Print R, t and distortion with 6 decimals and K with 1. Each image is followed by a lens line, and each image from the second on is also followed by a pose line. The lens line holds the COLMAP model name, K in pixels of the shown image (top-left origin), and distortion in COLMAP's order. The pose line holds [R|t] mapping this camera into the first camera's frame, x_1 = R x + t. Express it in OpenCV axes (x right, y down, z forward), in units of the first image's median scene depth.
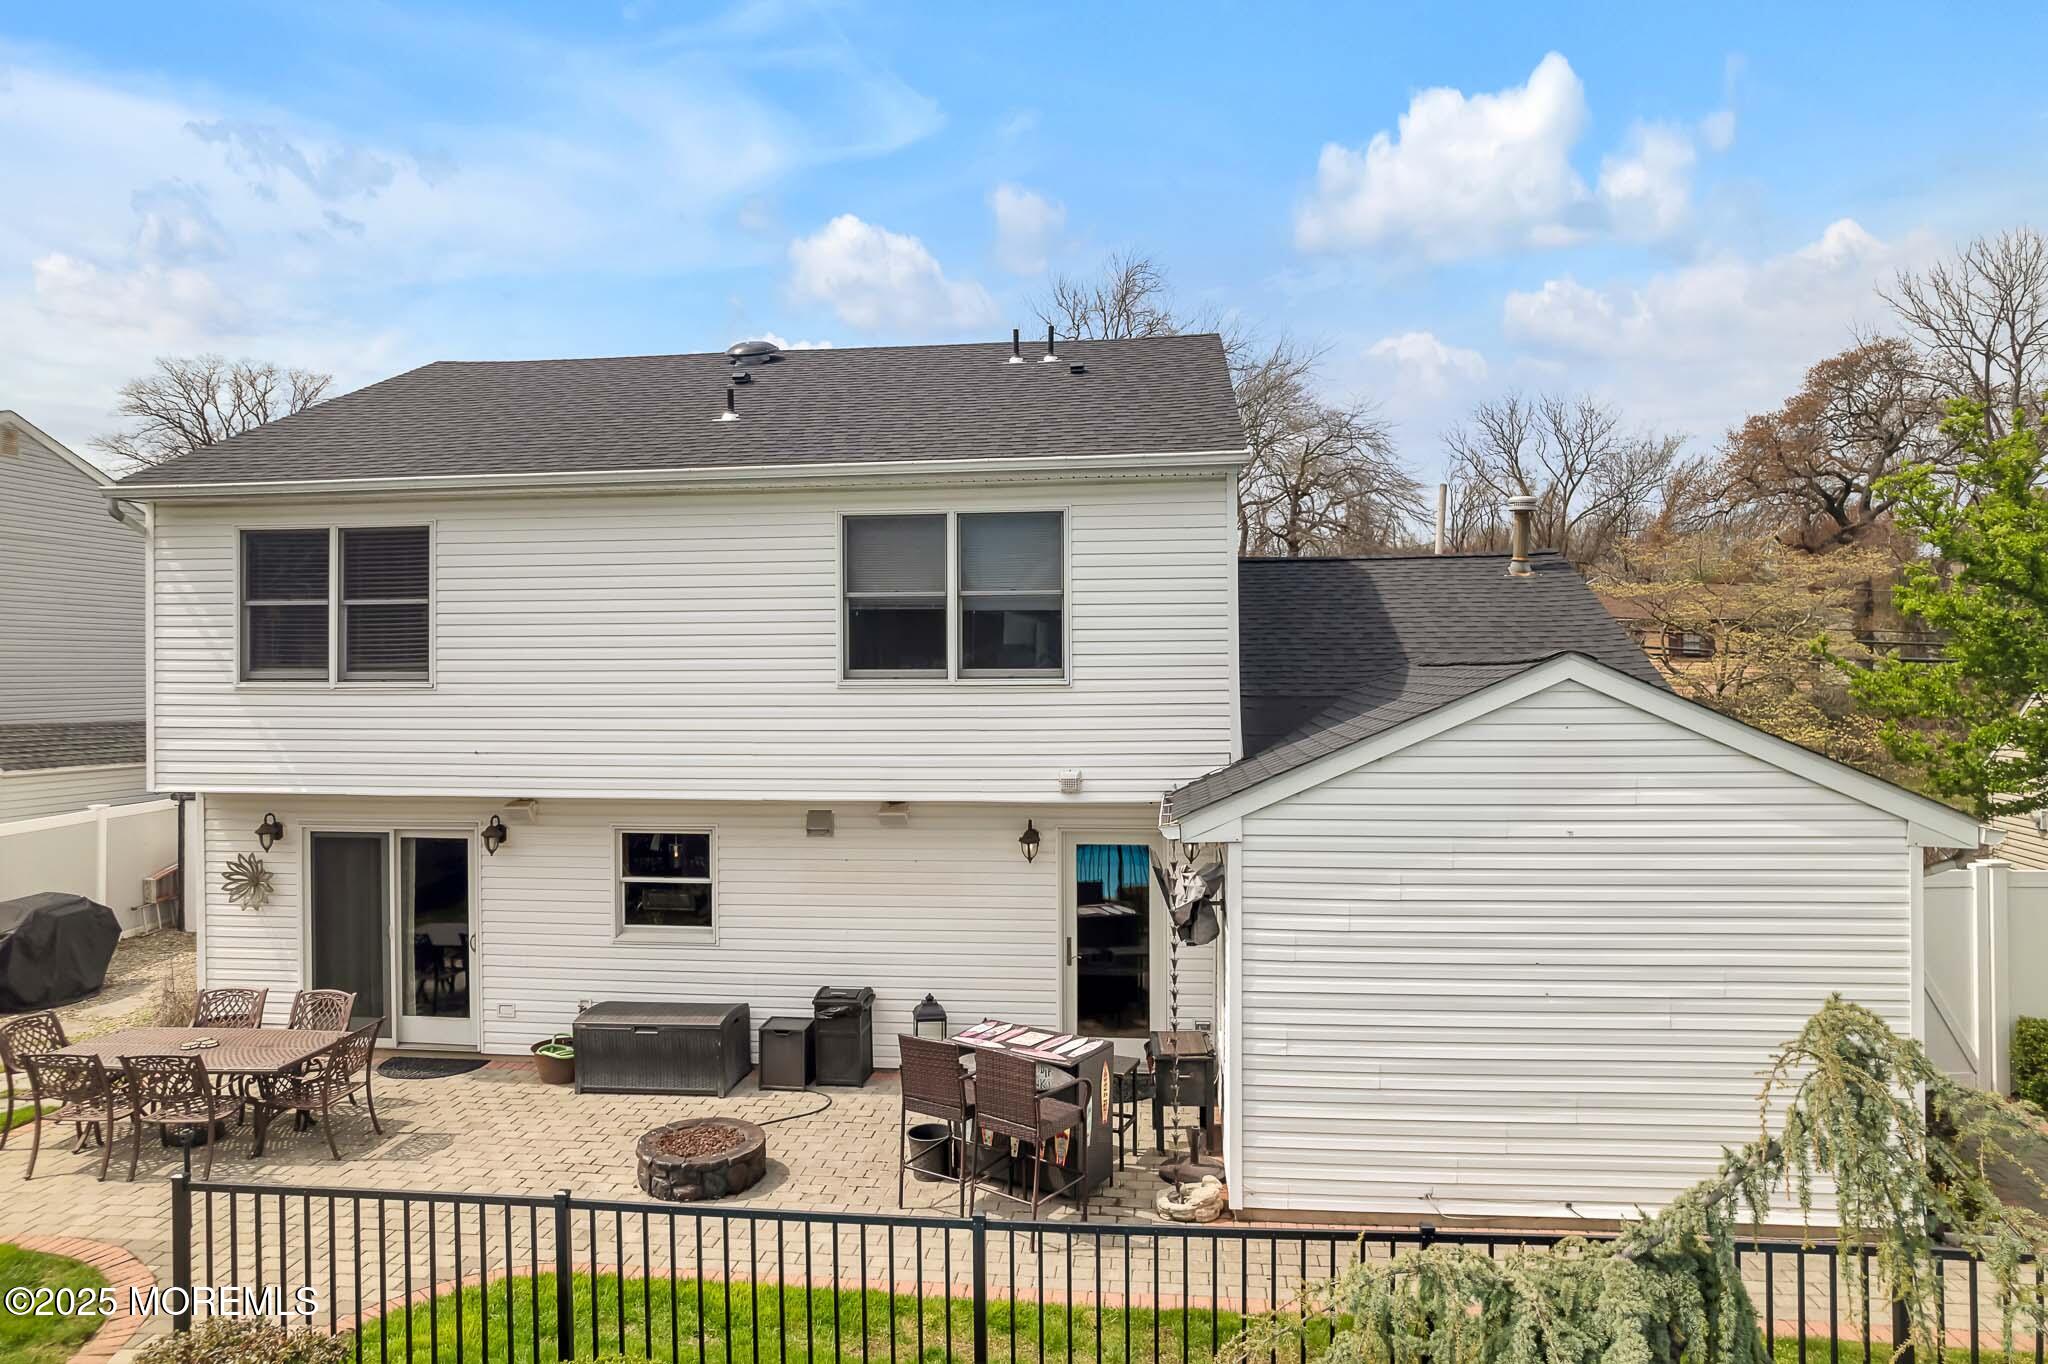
lens RADIAL K [[1278.1, 0, 1021.4], [0, 1278.1, 683.6], [0, 0, 1]] dist [-0.022773, -0.000249]
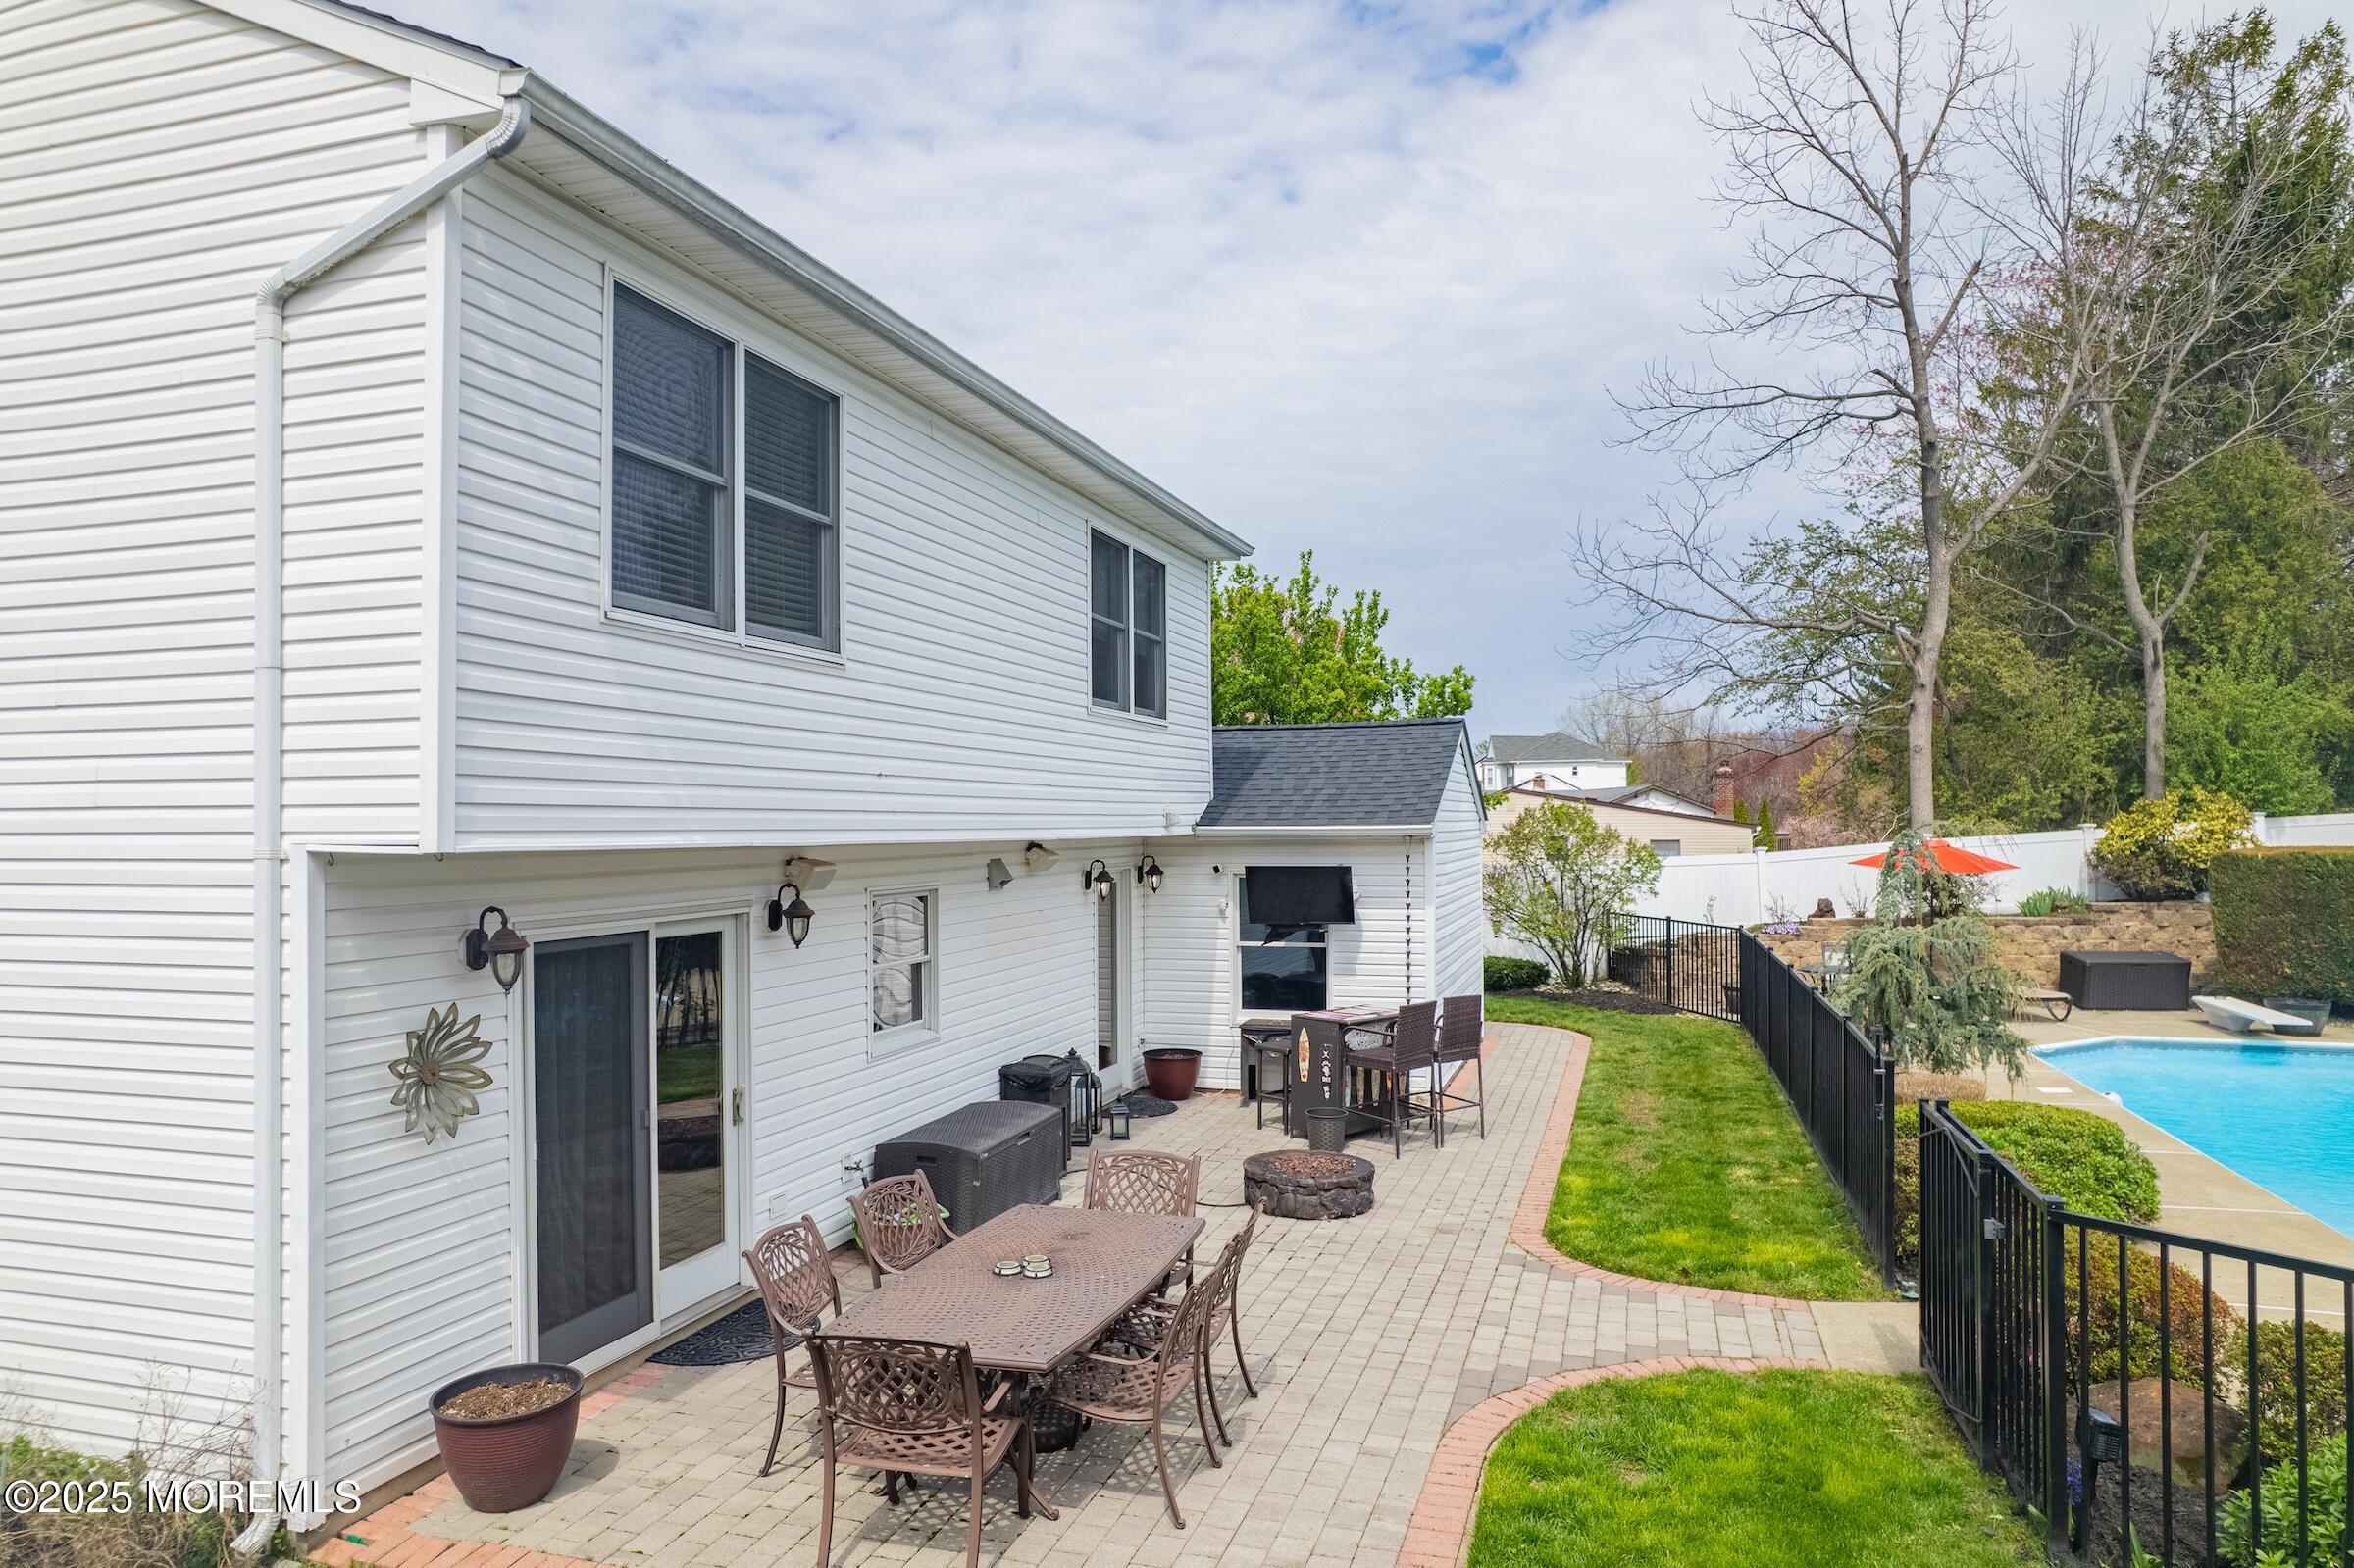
lens RADIAL K [[1510.5, 0, 1168.5], [0, 1510.5, 804.5], [0, 0, 1]] dist [-0.073046, 0.066232]
pose [[0.184318, 0.014534, 0.982759, -1.116888], [0.011635, 0.999788, -0.016968, 0.082029], [-0.982798, 0.014562, 0.184110, 0.705316]]
